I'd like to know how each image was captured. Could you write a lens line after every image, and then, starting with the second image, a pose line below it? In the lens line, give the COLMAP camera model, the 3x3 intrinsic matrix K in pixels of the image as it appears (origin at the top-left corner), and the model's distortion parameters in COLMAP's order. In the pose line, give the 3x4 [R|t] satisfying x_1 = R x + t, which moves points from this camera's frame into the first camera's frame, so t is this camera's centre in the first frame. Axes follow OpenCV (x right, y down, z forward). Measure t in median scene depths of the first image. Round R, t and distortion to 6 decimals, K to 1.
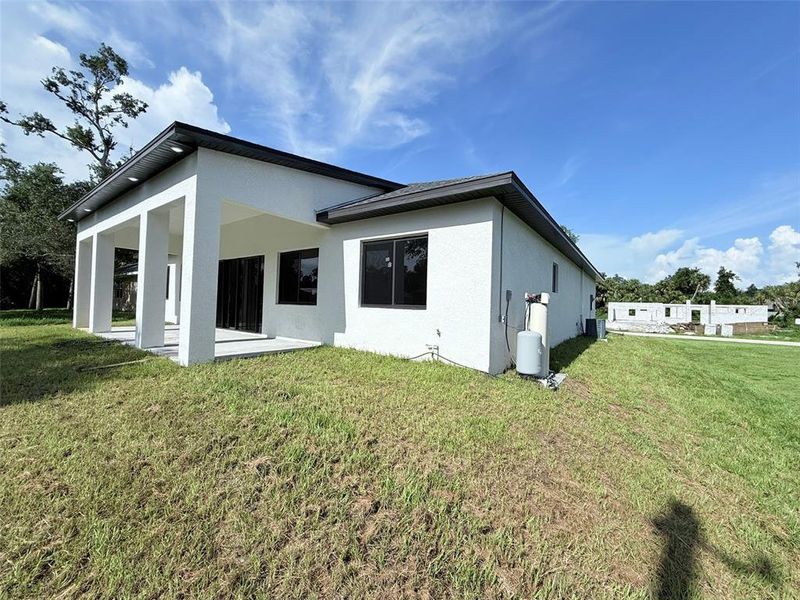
lens RADIAL K [[317.5, 0, 397.9], [0, 317.5, 297.8], [0, 0, 1]] dist [0.001633, 0.000219]
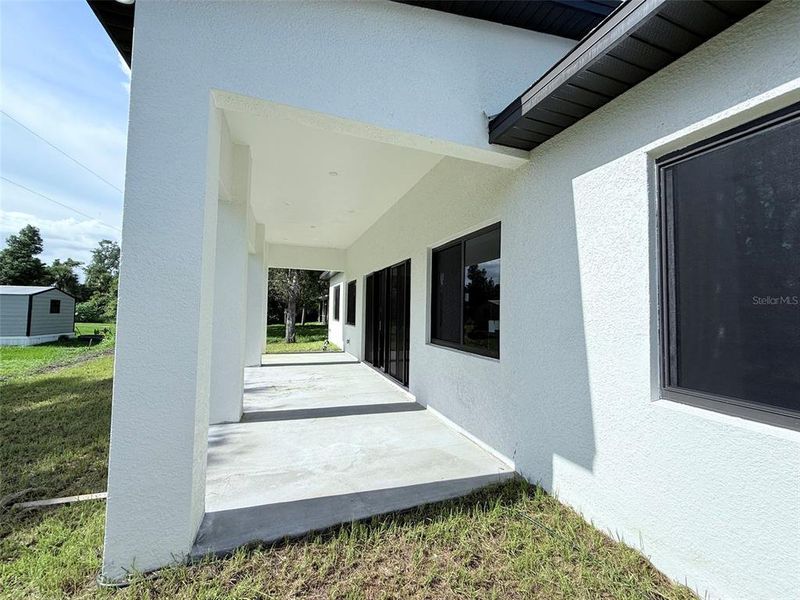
lens RADIAL K [[317.5, 0, 397.9], [0, 317.5, 297.8], [0, 0, 1]] dist [0.001633, 0.000219]
pose [[0.831473, -0.039539, -0.554156, -0.133063], [0.022775, 0.999052, -0.037108, -0.044471], [0.555098, 0.018233, 0.831585, 0.577762]]
